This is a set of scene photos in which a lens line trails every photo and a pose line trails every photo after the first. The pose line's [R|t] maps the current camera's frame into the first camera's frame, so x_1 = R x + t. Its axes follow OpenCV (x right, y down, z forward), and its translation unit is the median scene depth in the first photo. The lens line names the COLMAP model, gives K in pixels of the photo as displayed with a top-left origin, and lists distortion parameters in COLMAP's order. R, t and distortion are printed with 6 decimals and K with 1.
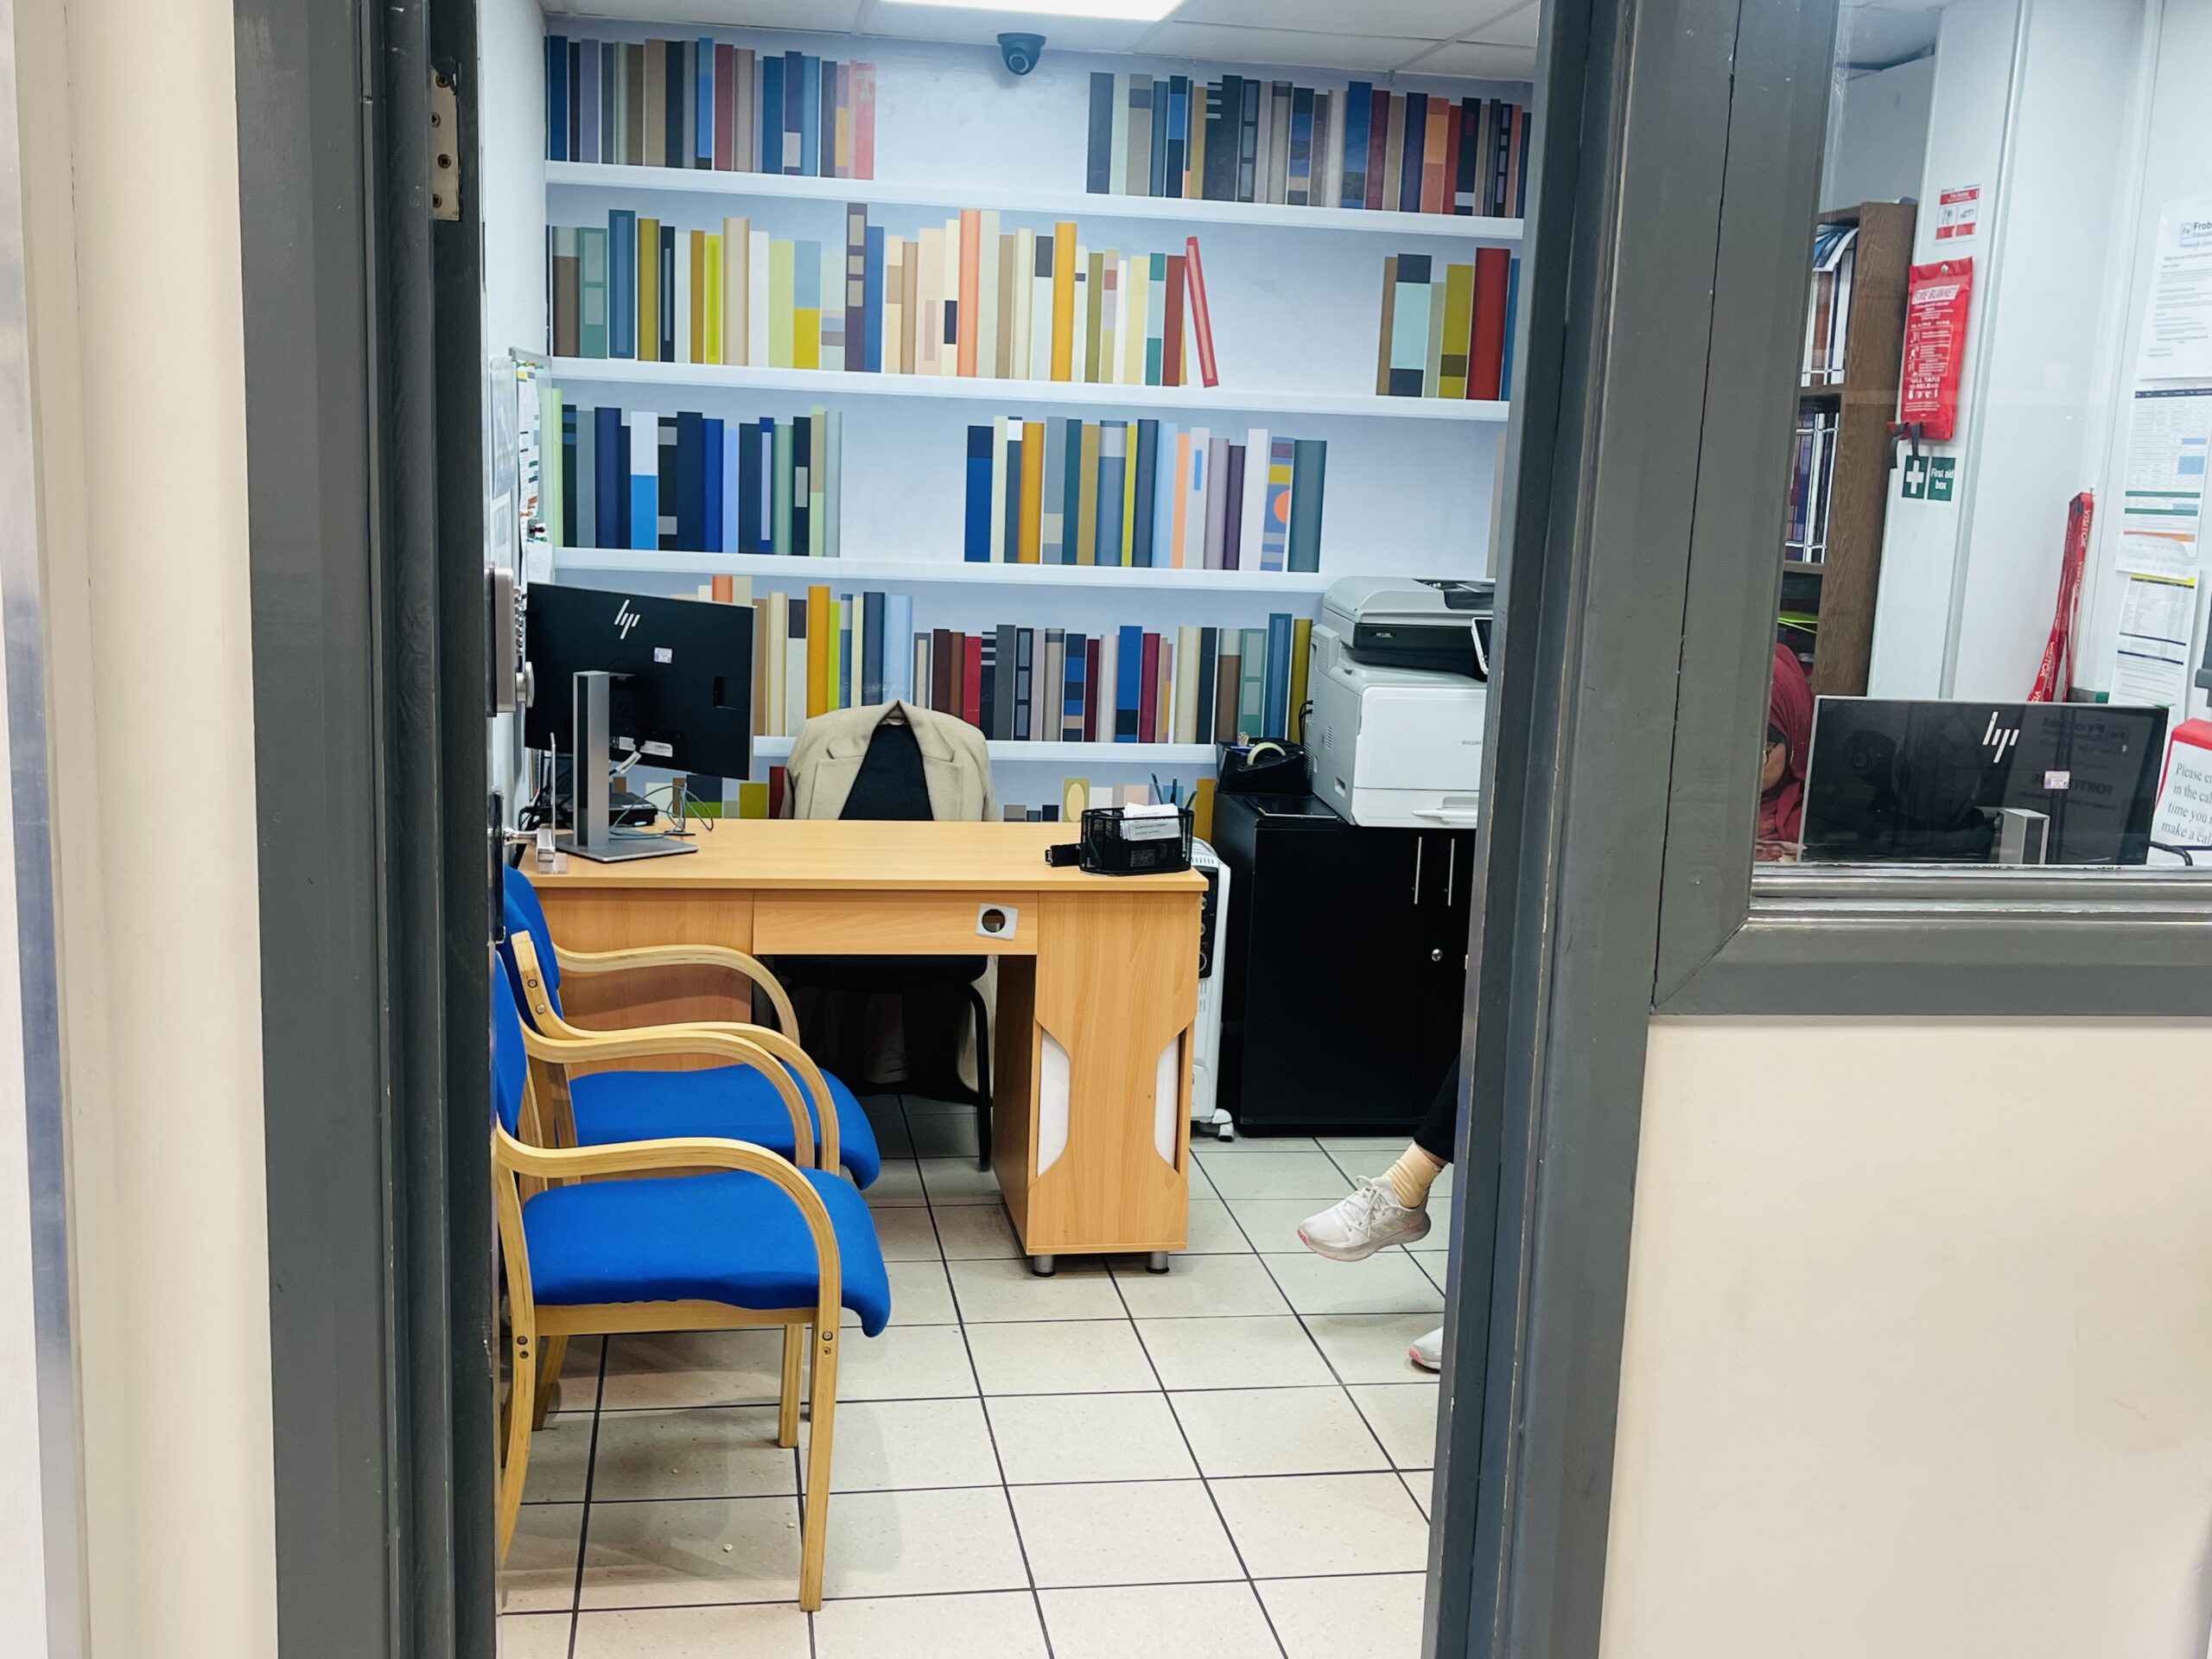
lens RADIAL K [[2199.1, 0, 1104.3], [0, 2199.1, 831.8], [0, 0, 1]] dist [0.005120, 0.000000]
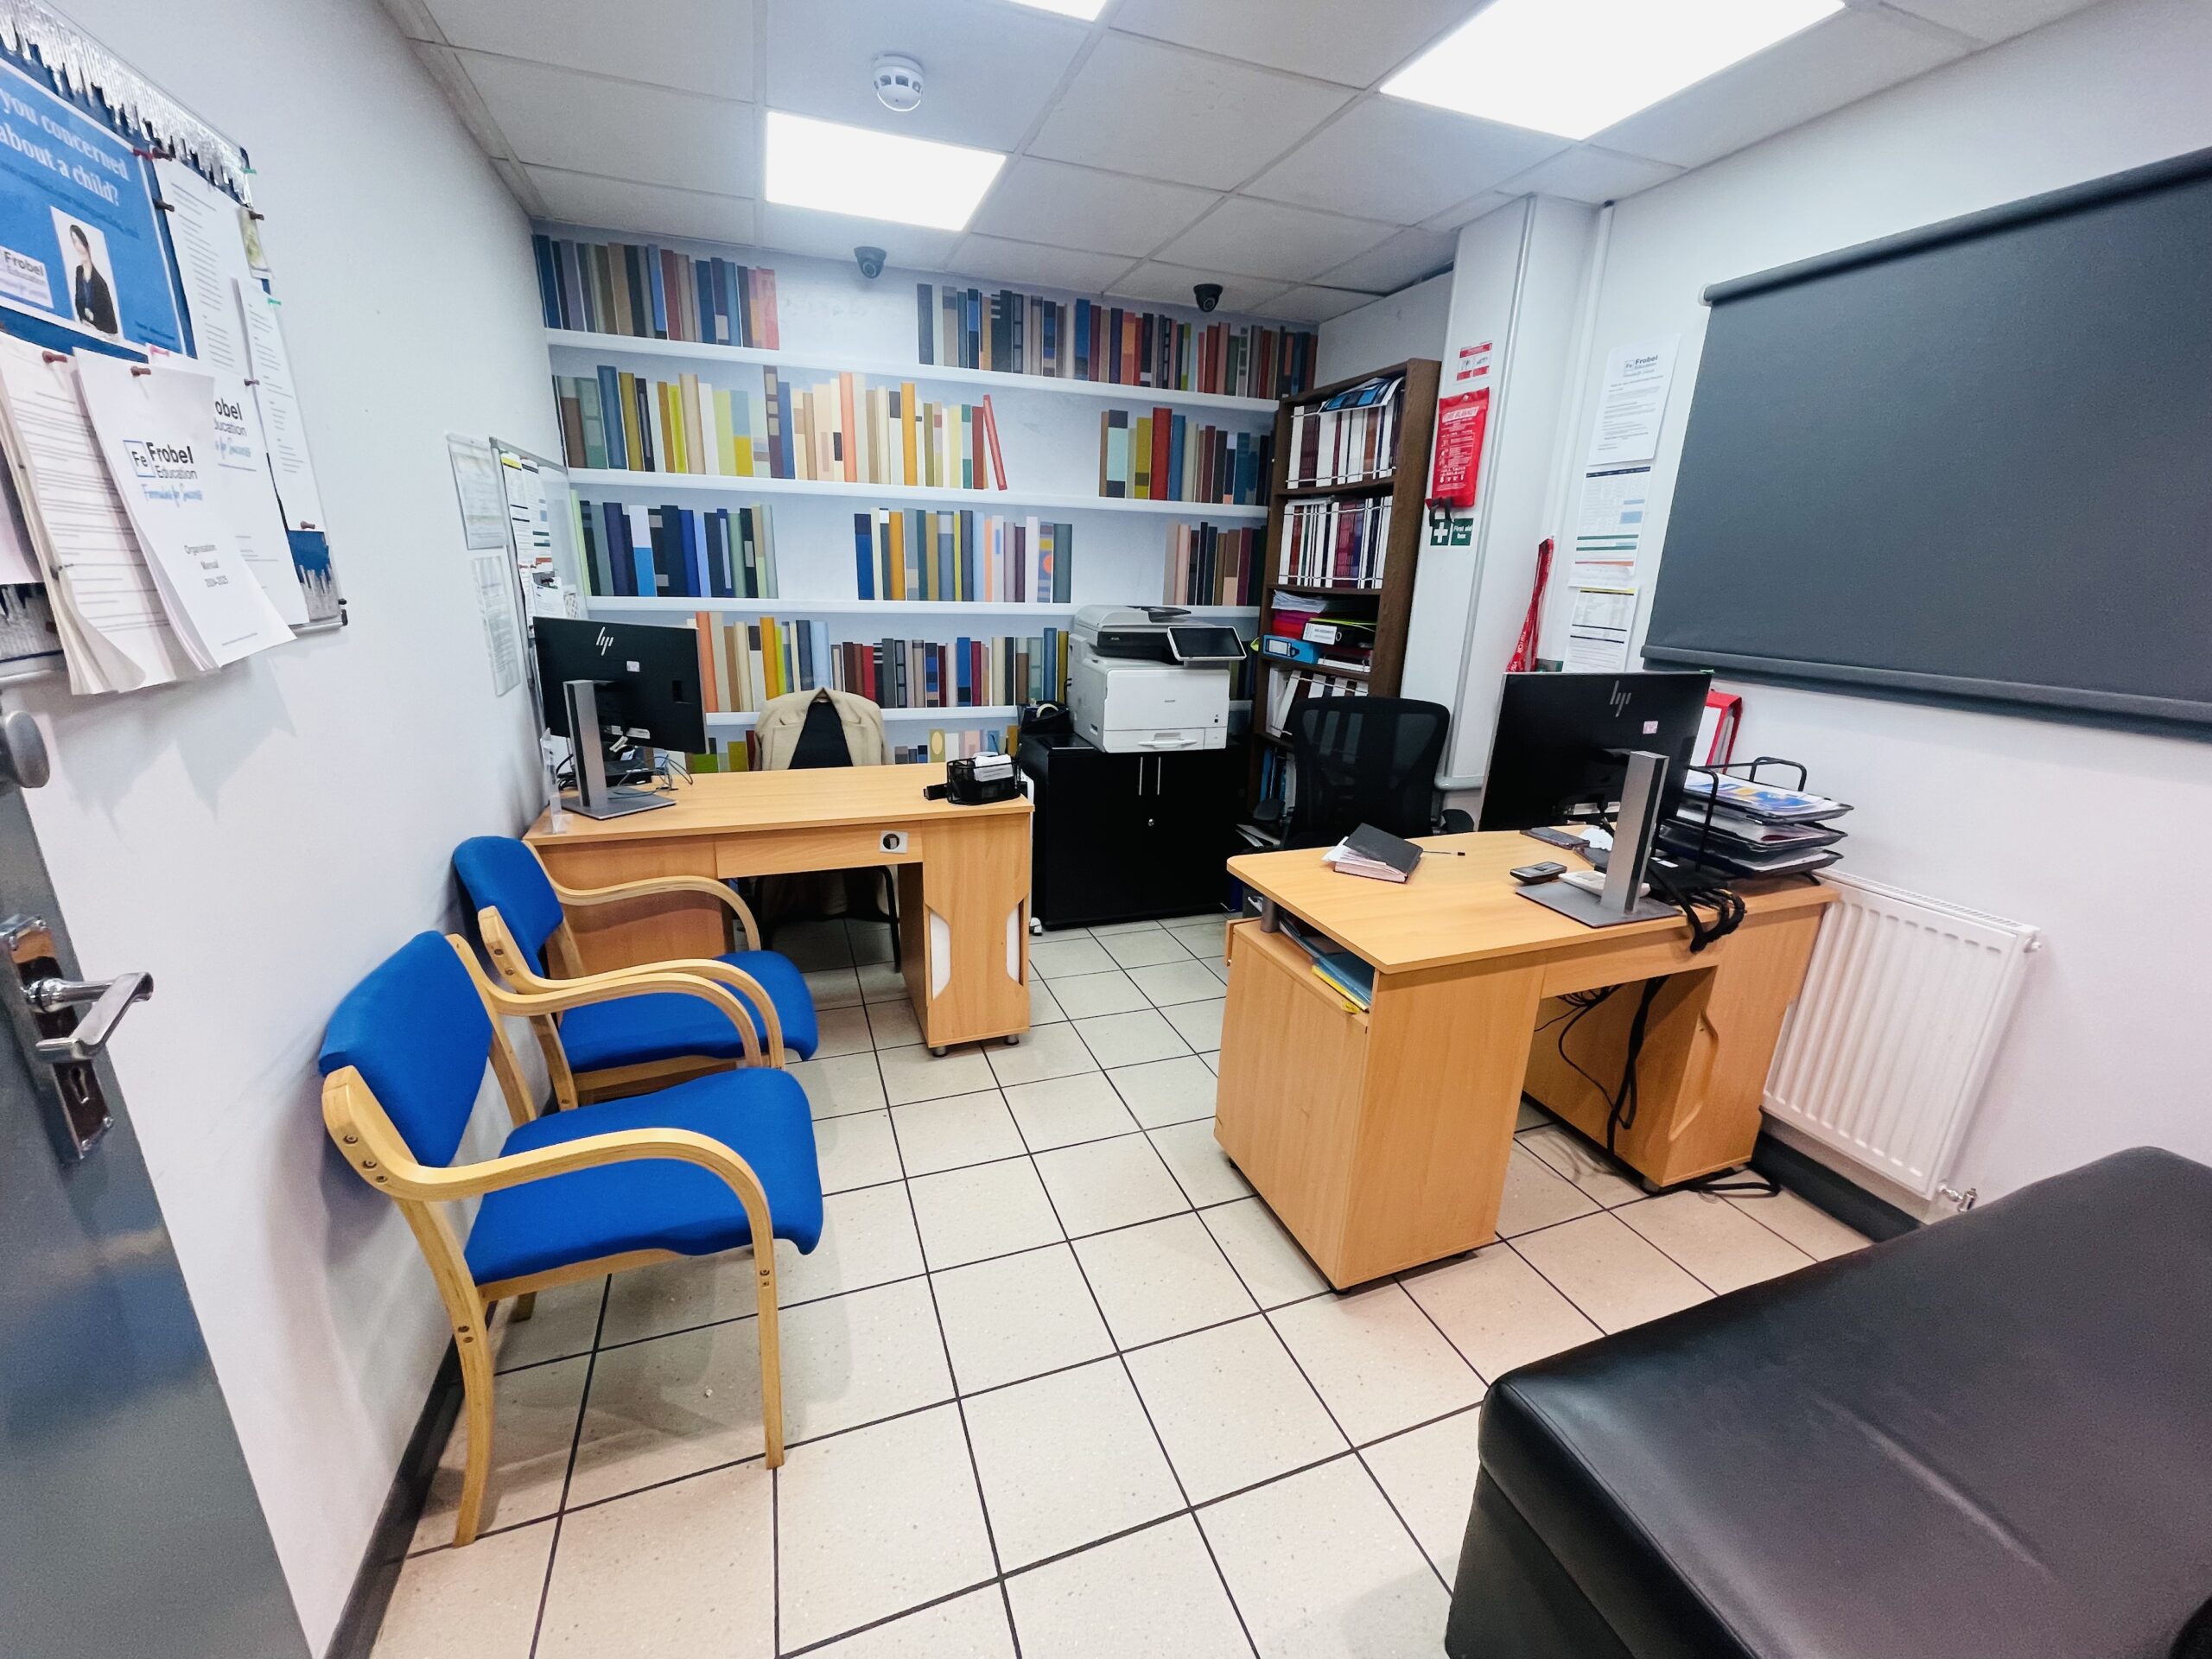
lens RADIAL K [[888.7, 0, 1105.9], [0, 888.7, 831.2], [0, 0, 1]] dist [-0.008308, -0.000125]
pose [[0.982480, -0.065077, 0.174634, -0.009863], [0.043596, 0.991306, 0.124143, -0.027562], [-0.181195, -0.114355, 0.976776, 0.316542]]
